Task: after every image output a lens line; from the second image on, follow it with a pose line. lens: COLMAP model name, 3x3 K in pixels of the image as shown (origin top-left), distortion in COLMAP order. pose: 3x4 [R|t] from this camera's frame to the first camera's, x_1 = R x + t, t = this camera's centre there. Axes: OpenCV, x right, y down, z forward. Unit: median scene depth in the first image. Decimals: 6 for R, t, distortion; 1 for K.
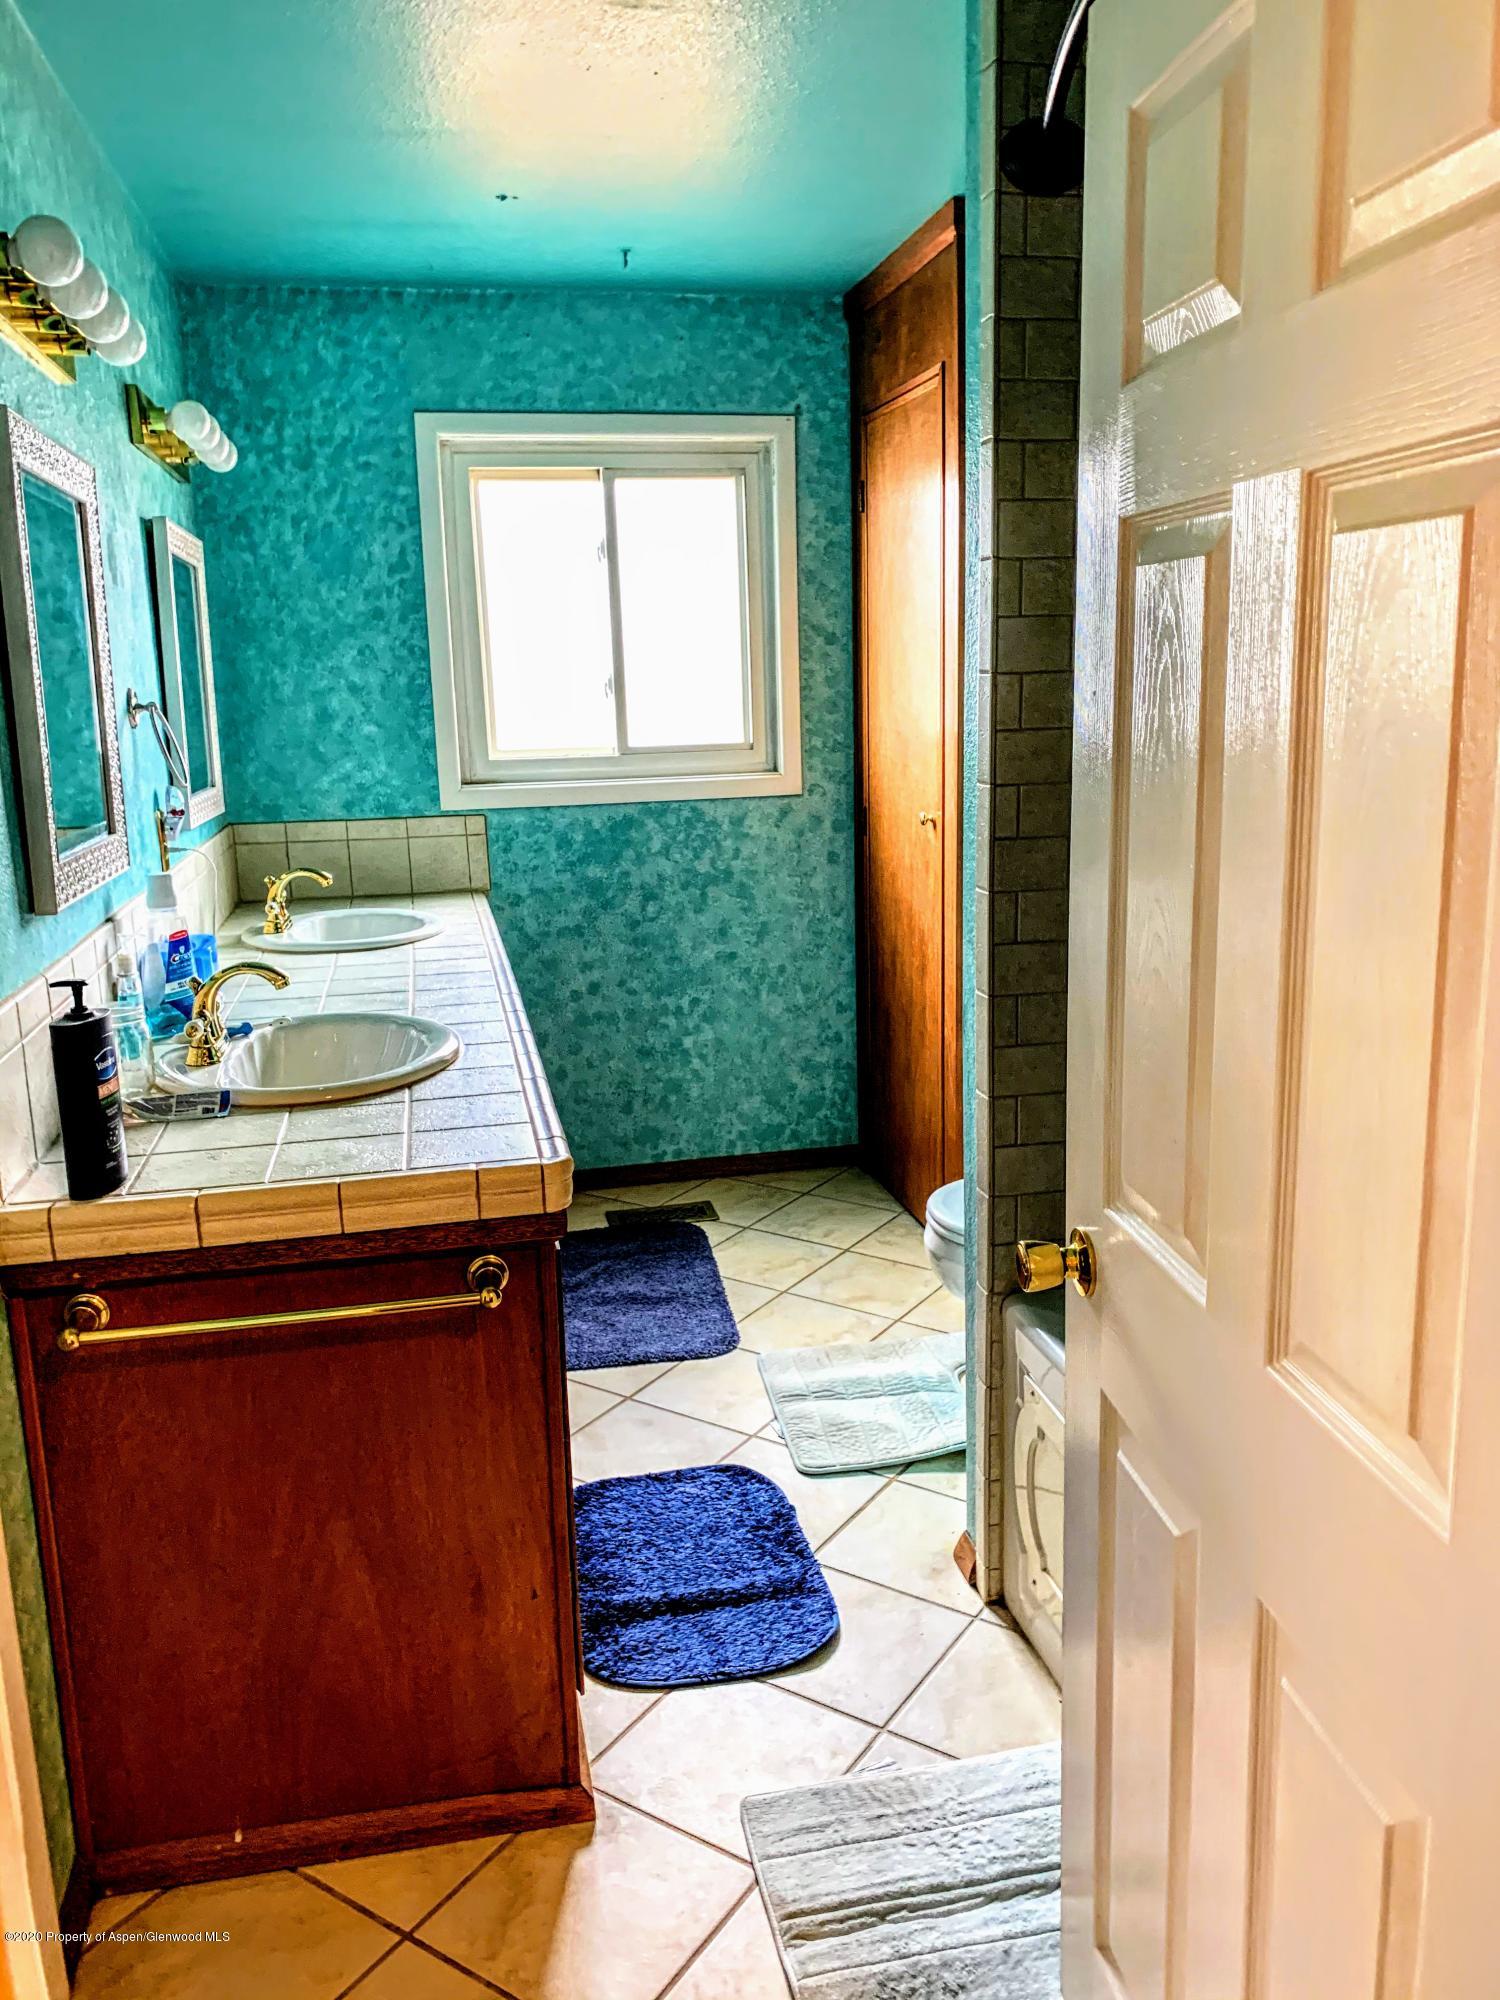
lens RADIAL K [[1546.0, 0, 741.8], [0, 1546.0, 1008.9], [0, 0, 1]] dist [0.067389, -0.091561]
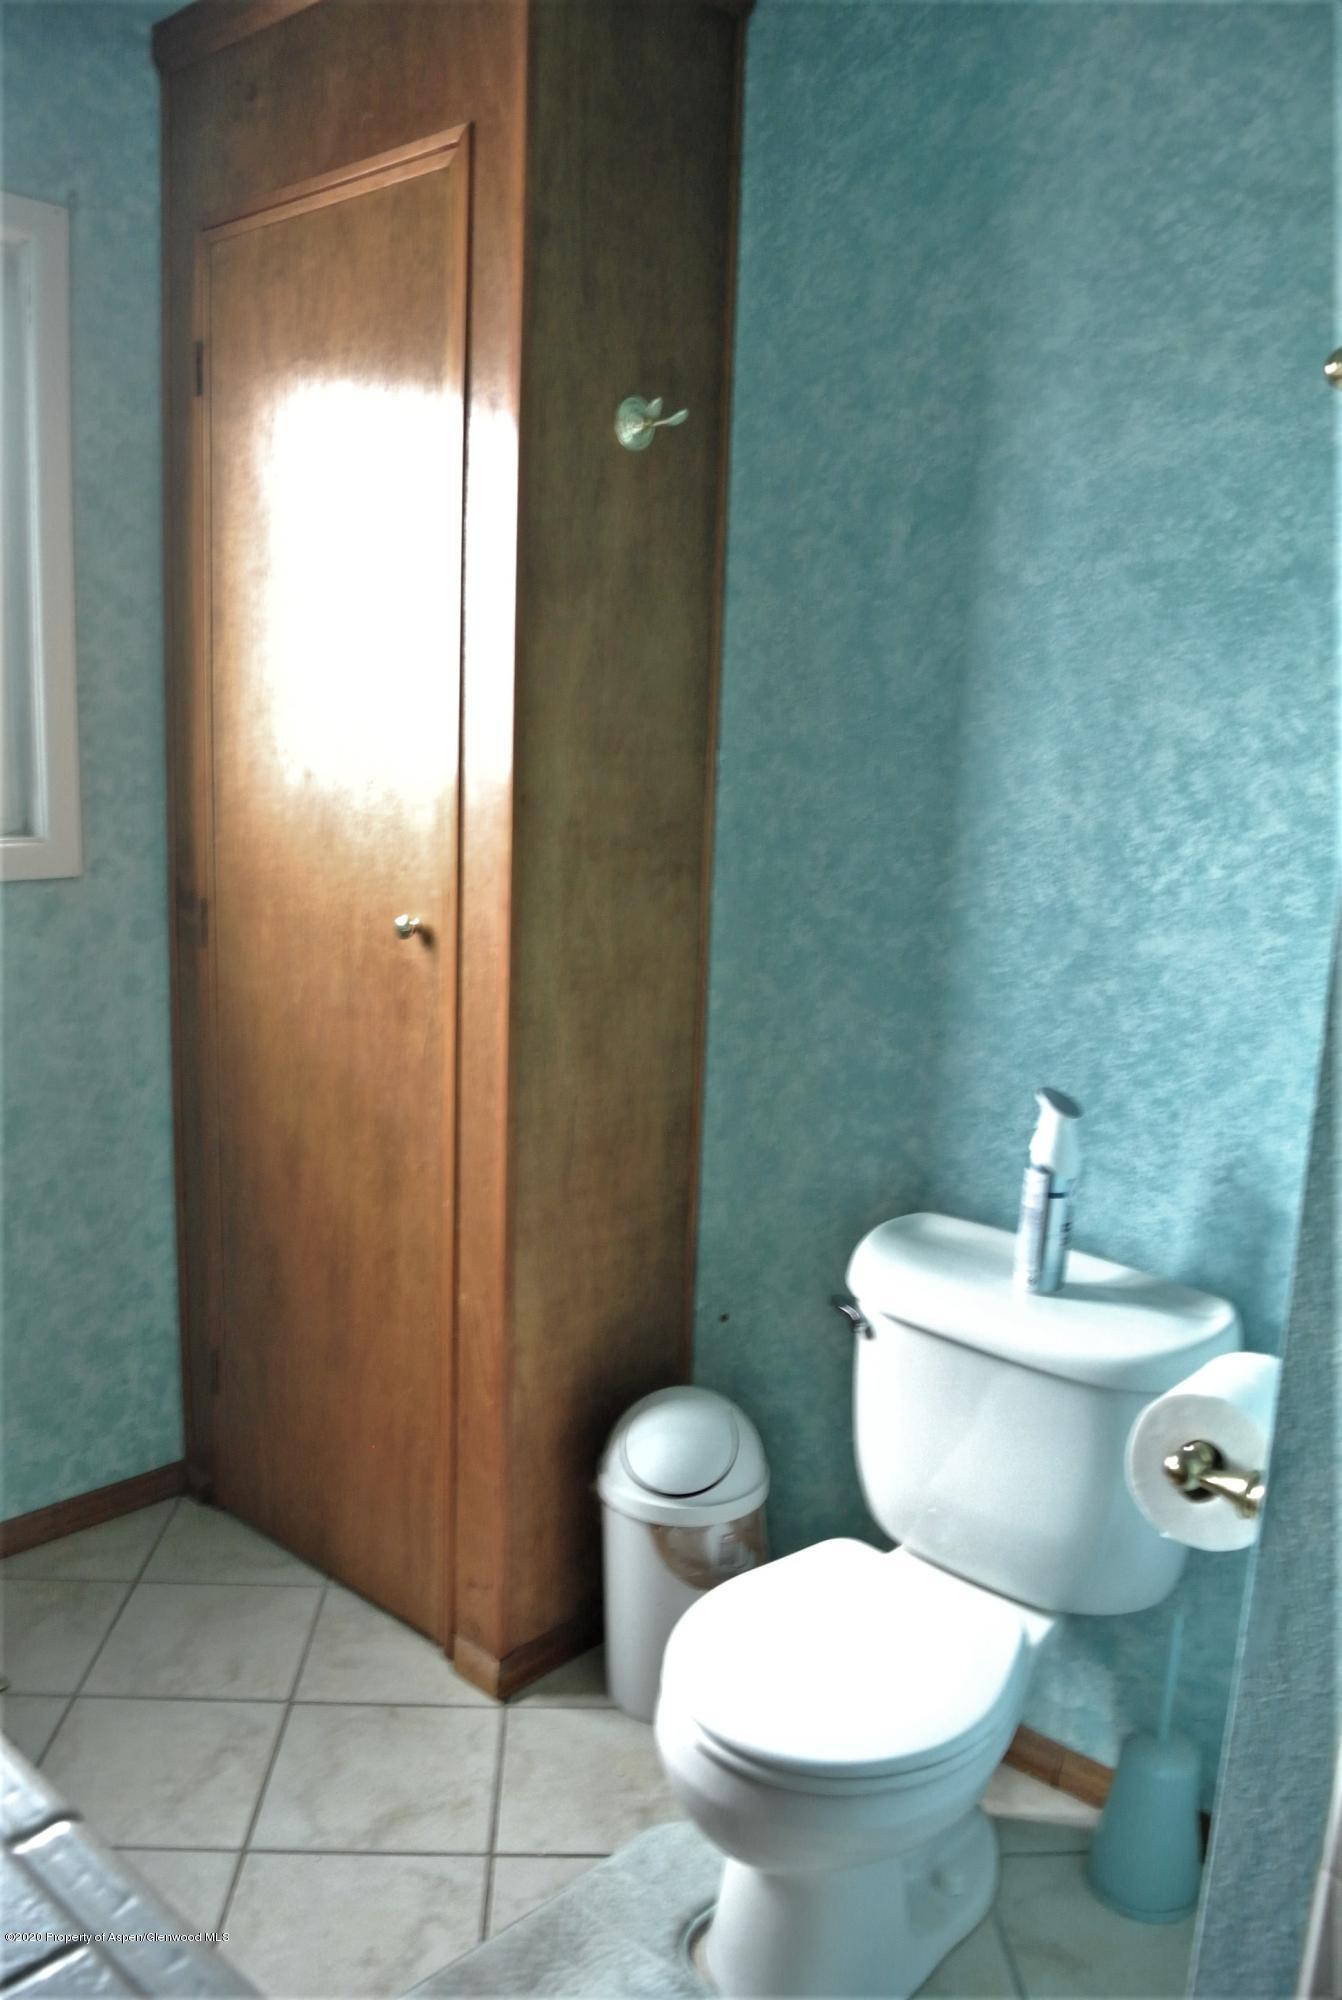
lens RADIAL K [[1570.4, 0, 691.5], [0, 1570.4, 1038.8], [0, 0, 1]] dist [-0.096870, 0.054652]
pose [[0.800817, -0.054957, 0.596383, -0.145794], [0.065681, 0.997834, 0.003755, -0.081497], [-0.595297, 0.036164, 0.802691, 0.505865]]
